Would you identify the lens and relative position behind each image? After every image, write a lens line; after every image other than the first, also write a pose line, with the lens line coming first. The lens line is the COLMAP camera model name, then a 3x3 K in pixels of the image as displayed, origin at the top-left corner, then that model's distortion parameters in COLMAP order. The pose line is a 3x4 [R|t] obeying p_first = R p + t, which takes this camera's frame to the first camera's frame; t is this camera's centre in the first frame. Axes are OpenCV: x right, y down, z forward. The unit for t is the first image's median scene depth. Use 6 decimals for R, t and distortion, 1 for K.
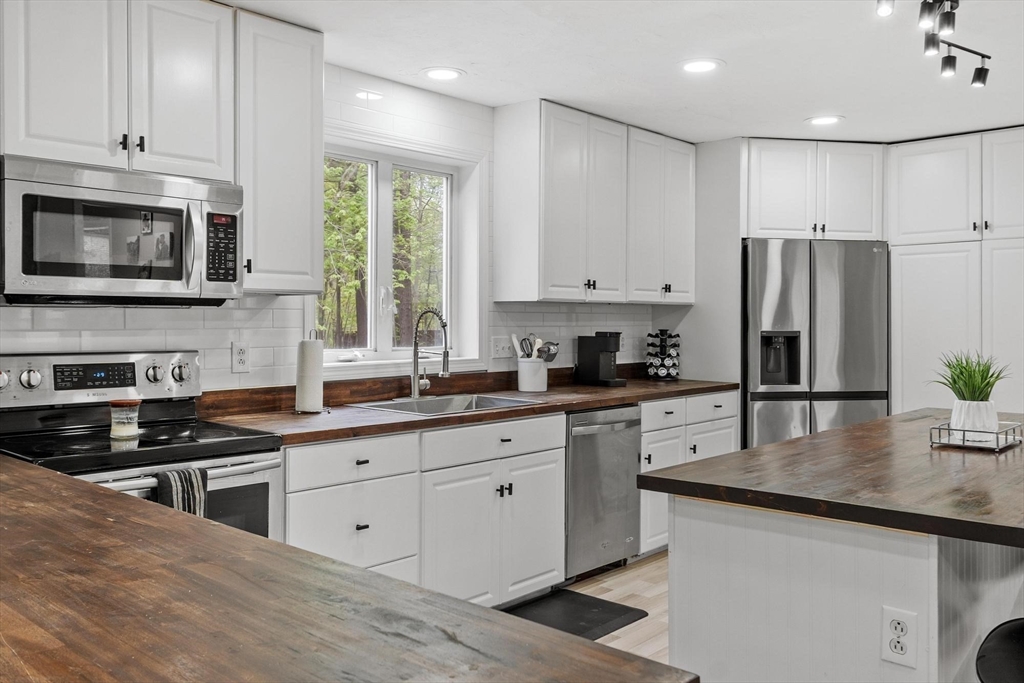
lens RADIAL K [[856.9, 0, 505.3], [0, 856.9, 321.3], [0, 0, 1]] dist [0.005389, -0.001110]
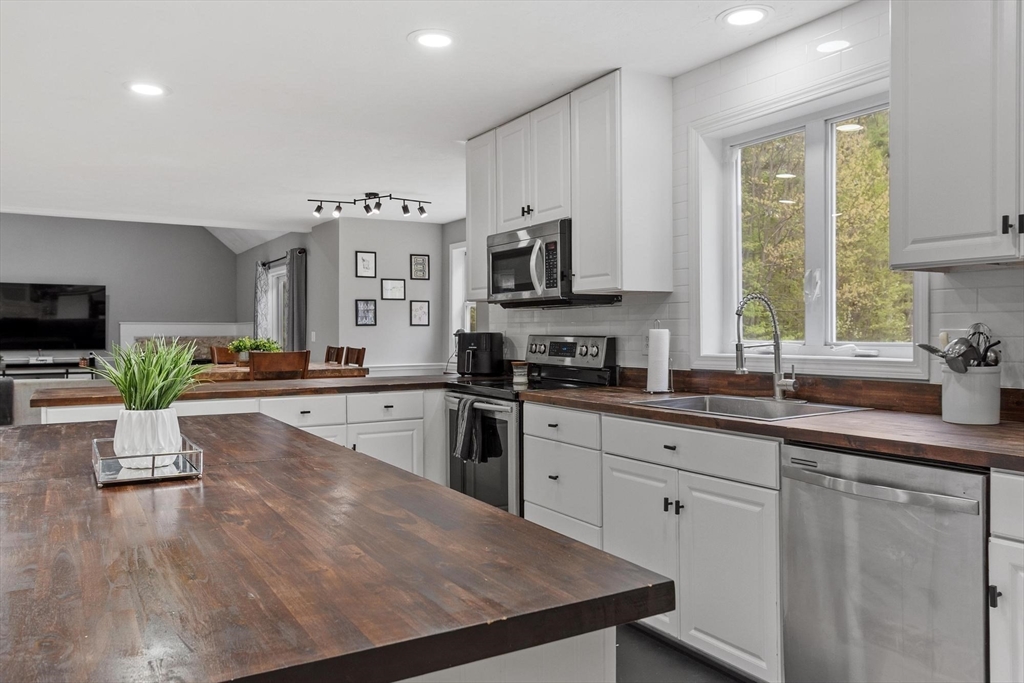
lens RADIAL K [[757.4, 0, 506.0], [0, 757.4, 339.7], [0, 0, 1]] dist [0.008003, 0.002038]
pose [[-0.291798, 0.011810, -0.956407, 0.642783], [0.004505, 0.999930, 0.010973, 0.019142], [0.956469, -0.001107, -0.291831, 0.889684]]
